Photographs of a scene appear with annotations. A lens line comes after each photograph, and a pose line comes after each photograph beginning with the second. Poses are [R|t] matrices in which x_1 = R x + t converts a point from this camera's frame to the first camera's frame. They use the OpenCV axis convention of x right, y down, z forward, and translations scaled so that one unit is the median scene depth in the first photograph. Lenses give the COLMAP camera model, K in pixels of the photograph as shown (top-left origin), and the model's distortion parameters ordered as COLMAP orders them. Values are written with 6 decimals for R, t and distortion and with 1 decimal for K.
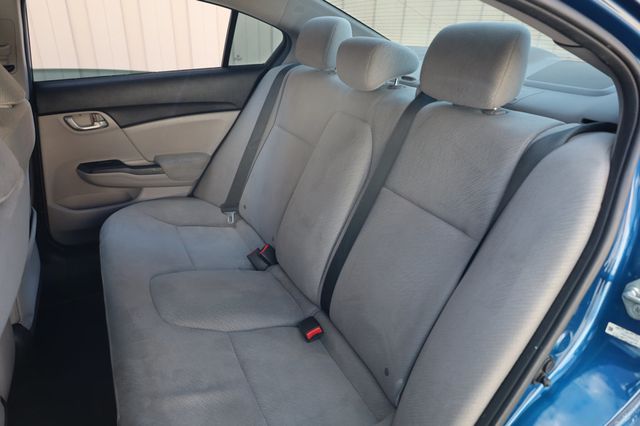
lens RADIAL K [[434.5, 0, 323.9], [0, 434.5, 217.5], [0, 0, 1]] dist [-0.012584, -0.000830]
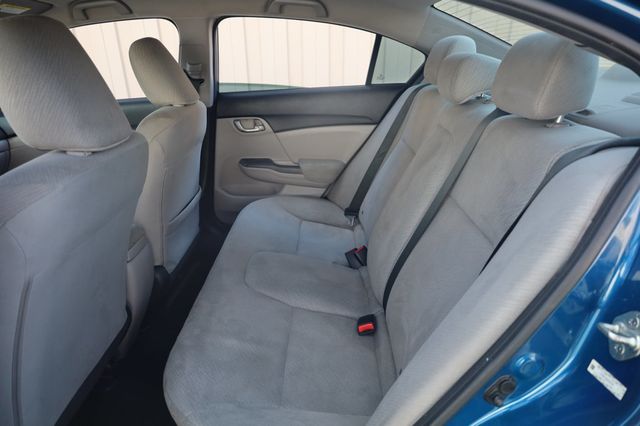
lens RADIAL K [[434.5, 0, 321.7], [0, 434.5, 215.3], [0, 0, 1]] dist [-0.012584, -0.000830]
pose [[0.890524, 0.141903, -0.432240, 0.208333], [-0.169908, 0.985099, -0.026650, 0.030540], [0.422017, 0.097174, 0.901365, -0.012632]]
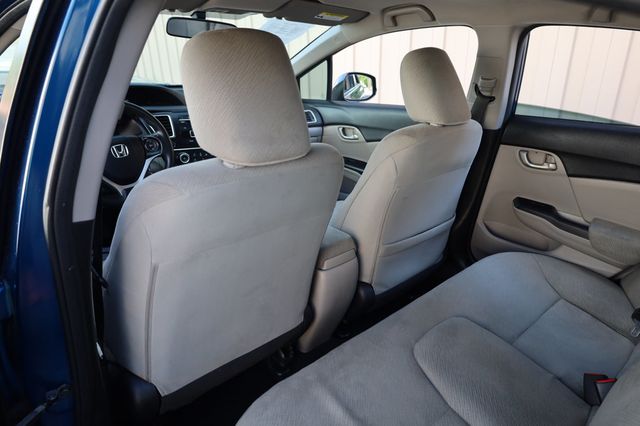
lens RADIAL K [[434.5, 0, 317.6], [0, 434.5, 216.1], [0, 0, 1]] dist [-0.012584, -0.000830]
pose [[0.284461, 0.347004, -0.893683, 0.236072], [-0.427209, 0.880404, 0.205867, -0.095402], [0.858239, 0.323228, 0.398684, 0.206906]]
